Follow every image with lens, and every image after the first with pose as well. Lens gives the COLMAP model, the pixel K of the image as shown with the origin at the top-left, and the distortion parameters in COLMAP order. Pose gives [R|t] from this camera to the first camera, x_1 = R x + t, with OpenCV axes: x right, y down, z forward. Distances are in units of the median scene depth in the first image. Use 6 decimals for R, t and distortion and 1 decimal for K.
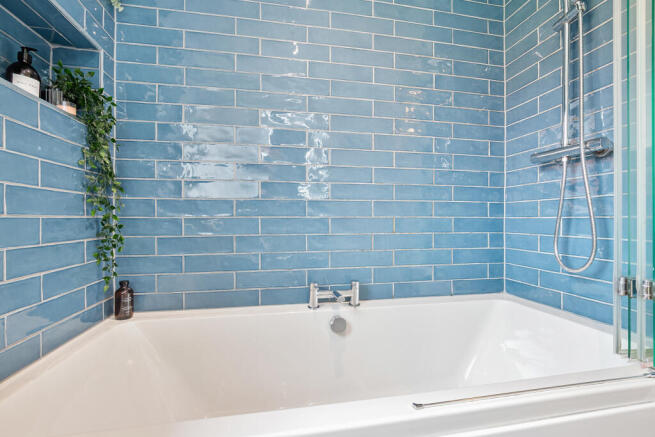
lens RADIAL K [[307.5, 0, 327.5], [0, 307.5, 218.5], [0, 0, 1]] dist [-0.001214, -0.000012]
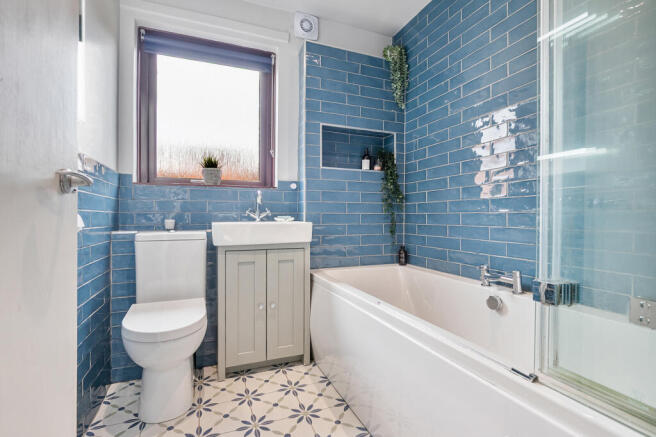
lens RADIAL K [[308.0, 0, 328.0], [0, 308.0, 218.5], [0, 0, 1]] dist [-0.001214, -0.000012]
pose [[0.188218, 0.003992, -0.982119, 1.127672], [-0.013409, 0.999909, 0.001494, 0.028697], [0.982036, 0.012888, 0.188255, 0.148533]]
